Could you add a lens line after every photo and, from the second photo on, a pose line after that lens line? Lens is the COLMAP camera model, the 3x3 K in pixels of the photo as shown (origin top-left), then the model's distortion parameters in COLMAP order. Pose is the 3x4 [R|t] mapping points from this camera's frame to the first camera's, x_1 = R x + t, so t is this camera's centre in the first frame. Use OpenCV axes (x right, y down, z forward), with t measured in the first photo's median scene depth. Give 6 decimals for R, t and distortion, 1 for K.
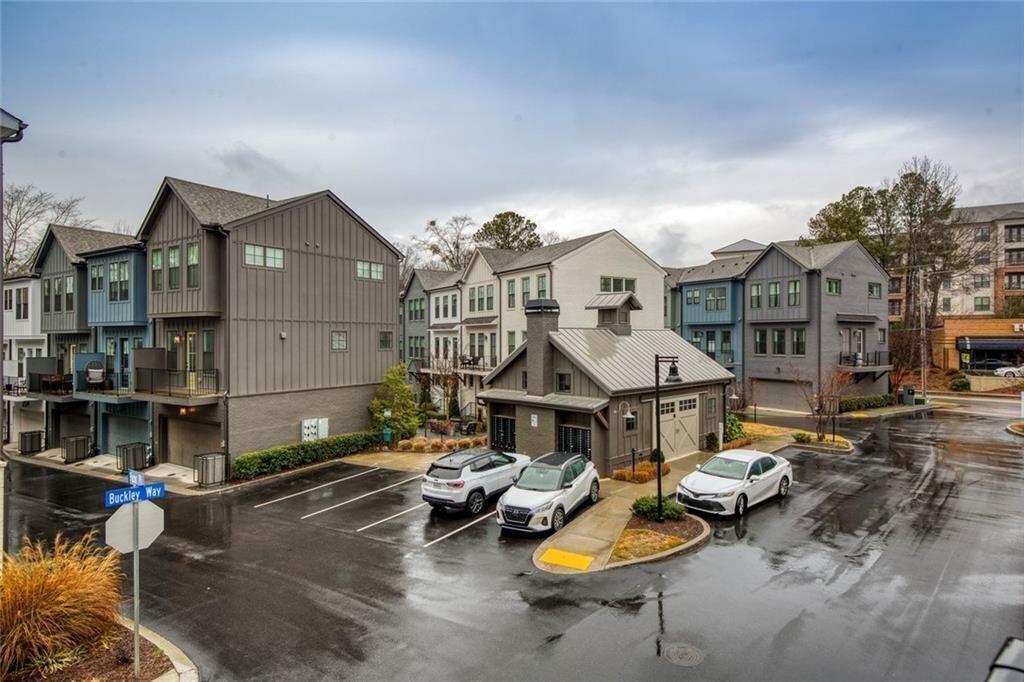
lens RADIAL K [[552.3, 0, 520.4], [0, 552.3, 339.1], [0, 0, 1]] dist [0.007800, 0.004830]
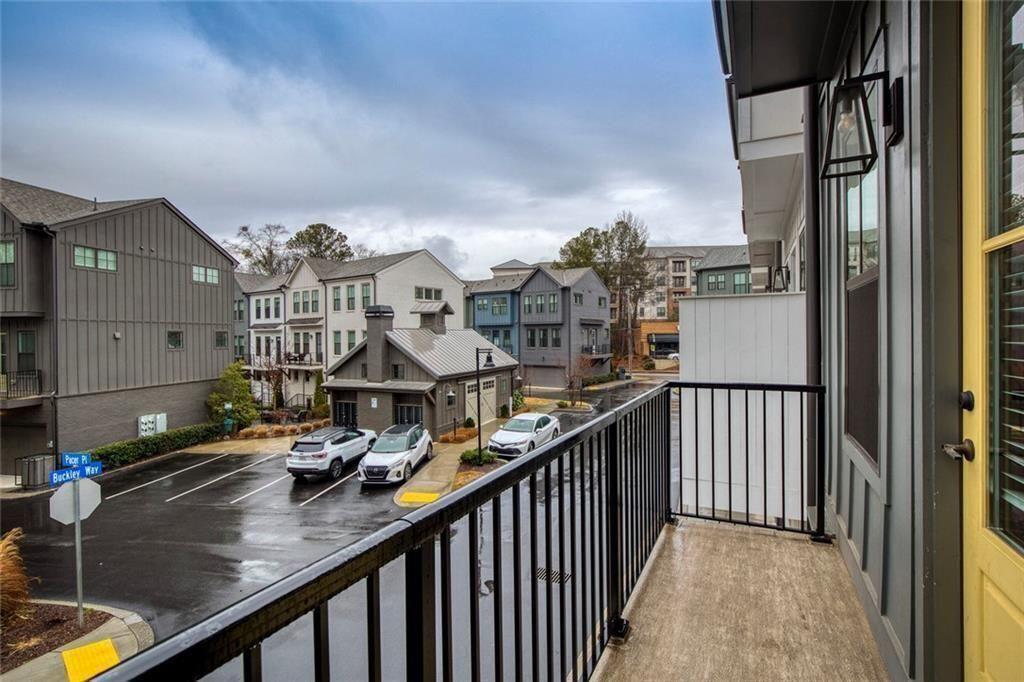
lens RADIAL K [[467.9, 0, 510.8], [0, 467.9, 337.5], [0, 0, 1]] dist [0.008880, -0.002960]
pose [[0.928106, -0.006930, 0.372251, -0.068074], [0.006281, 0.999976, 0.002956, -0.001026], [-0.372262, -0.000405, 0.928127, -0.082767]]
